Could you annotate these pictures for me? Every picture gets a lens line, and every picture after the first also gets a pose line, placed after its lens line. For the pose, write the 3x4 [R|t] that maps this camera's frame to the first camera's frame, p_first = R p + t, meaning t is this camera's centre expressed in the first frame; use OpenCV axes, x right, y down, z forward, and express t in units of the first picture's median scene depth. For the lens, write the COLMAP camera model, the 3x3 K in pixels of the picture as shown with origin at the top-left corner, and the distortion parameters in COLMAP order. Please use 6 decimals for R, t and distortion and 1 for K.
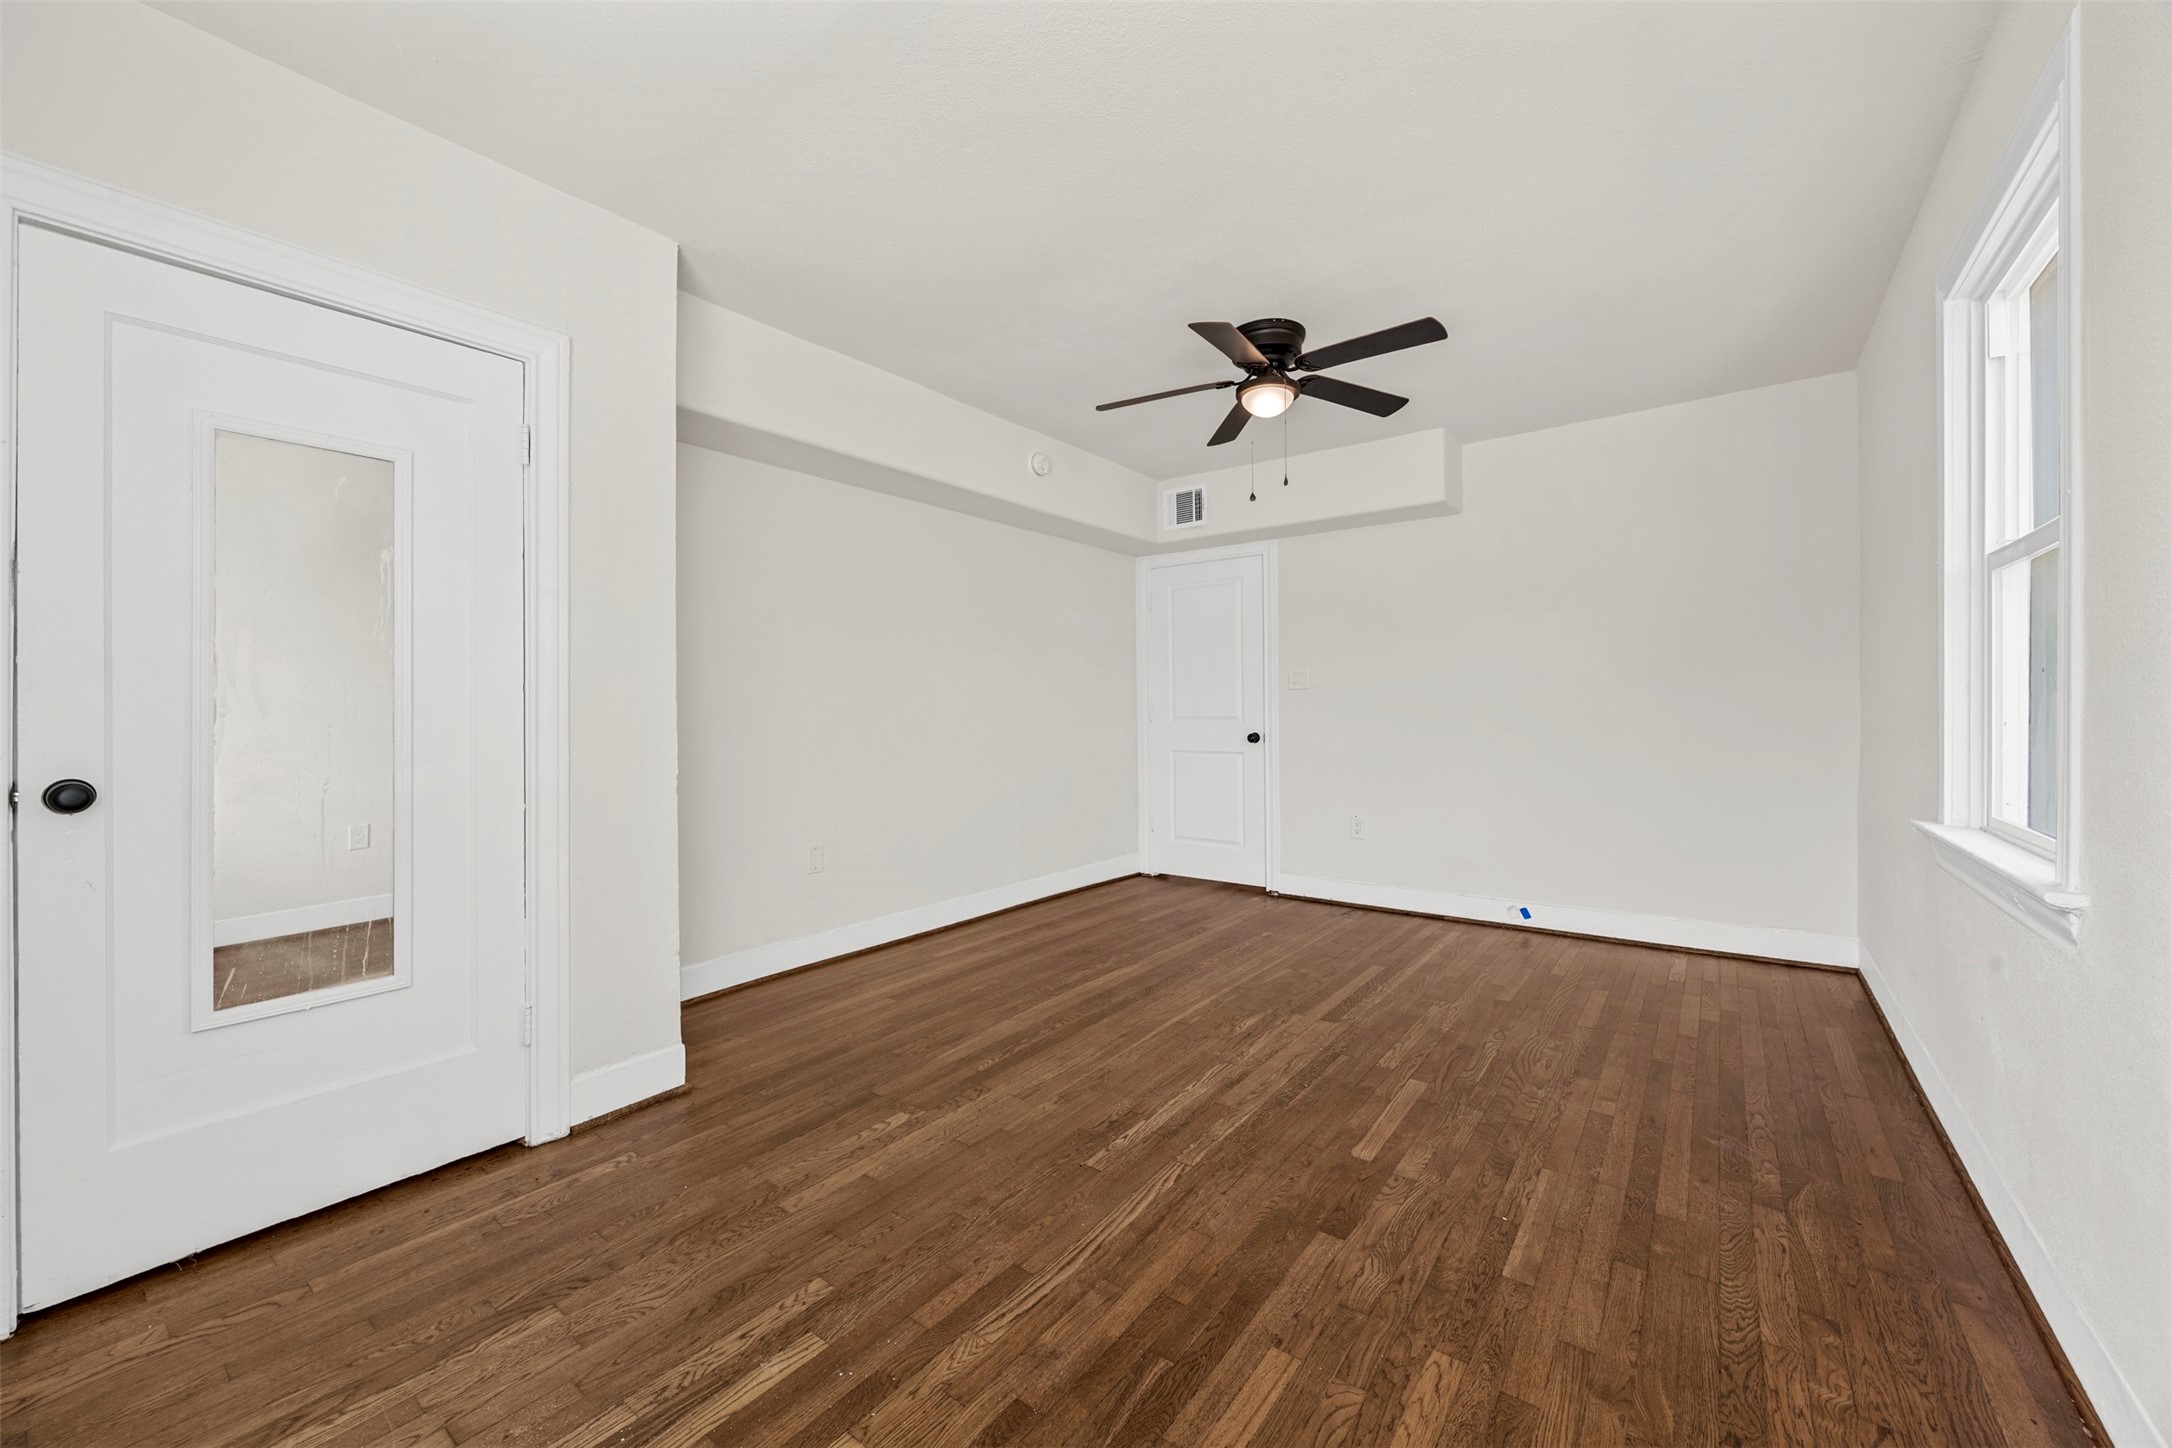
lens RADIAL K [[823.0, 0, 1086.6], [0, 823.0, 715.3], [0, 0, 1]] dist [0.001906, 0.000605]
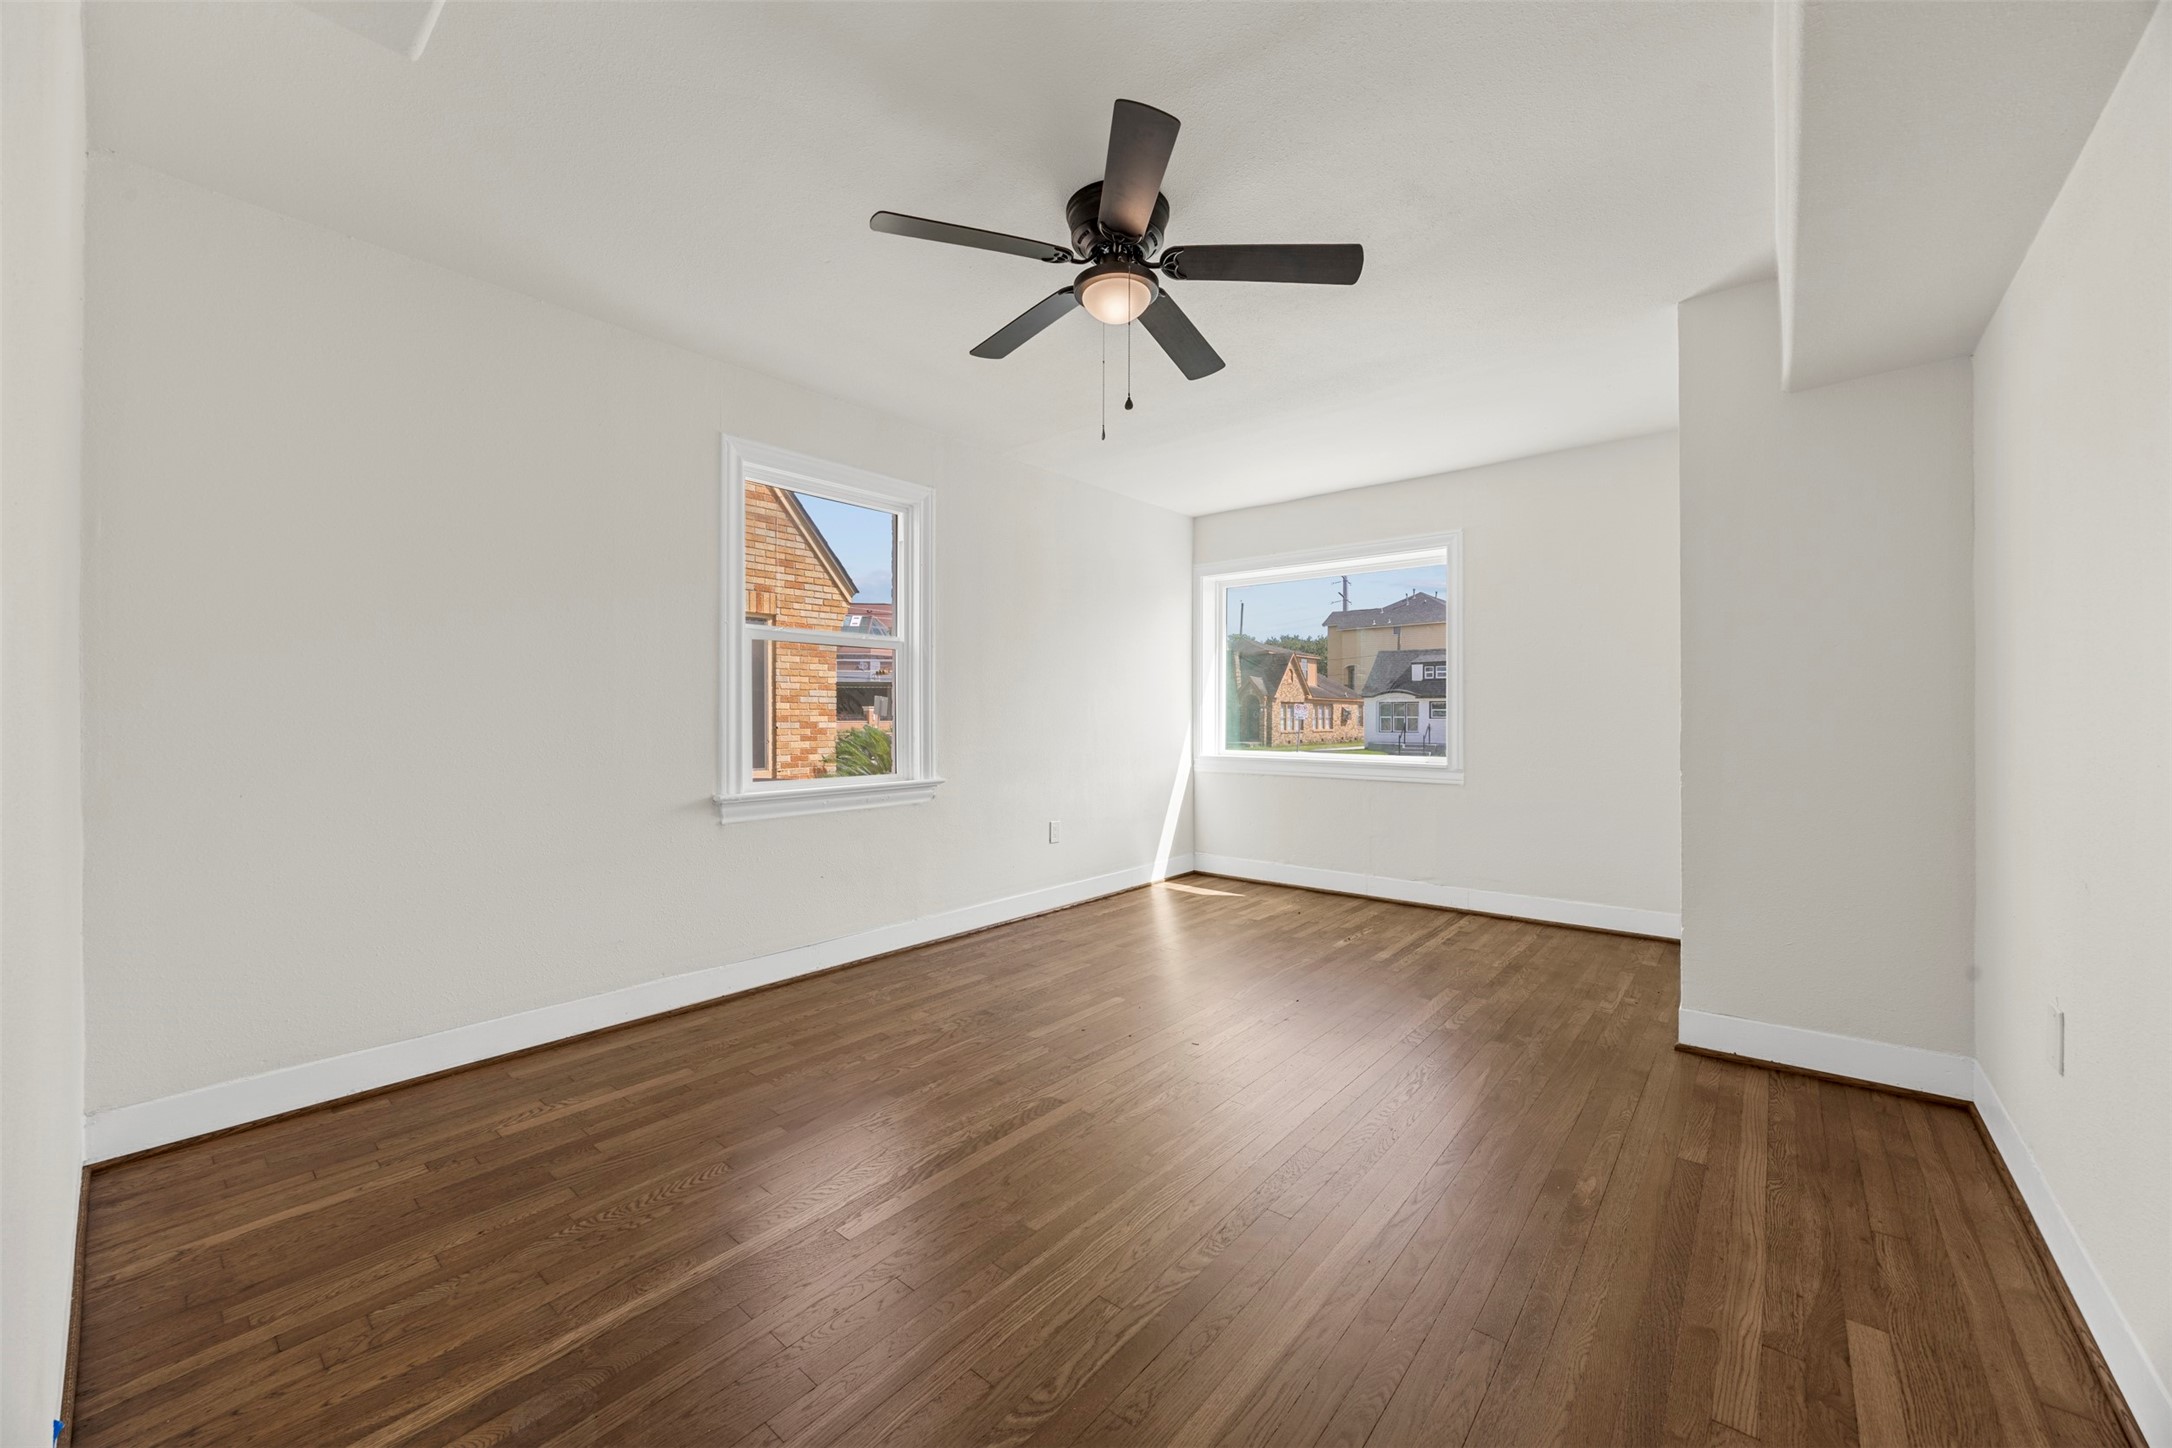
lens RADIAL K [[823.0, 0, 1085.4], [0, 823.0, 718.9], [0, 0, 1]] dist [0.001906, 0.000605]
pose [[-0.998765, 0.009226, 0.048812, 0.260482], [0.009637, 0.999920, 0.008208, -0.014535], [-0.048733, 0.008669, -0.998774, 2.117540]]
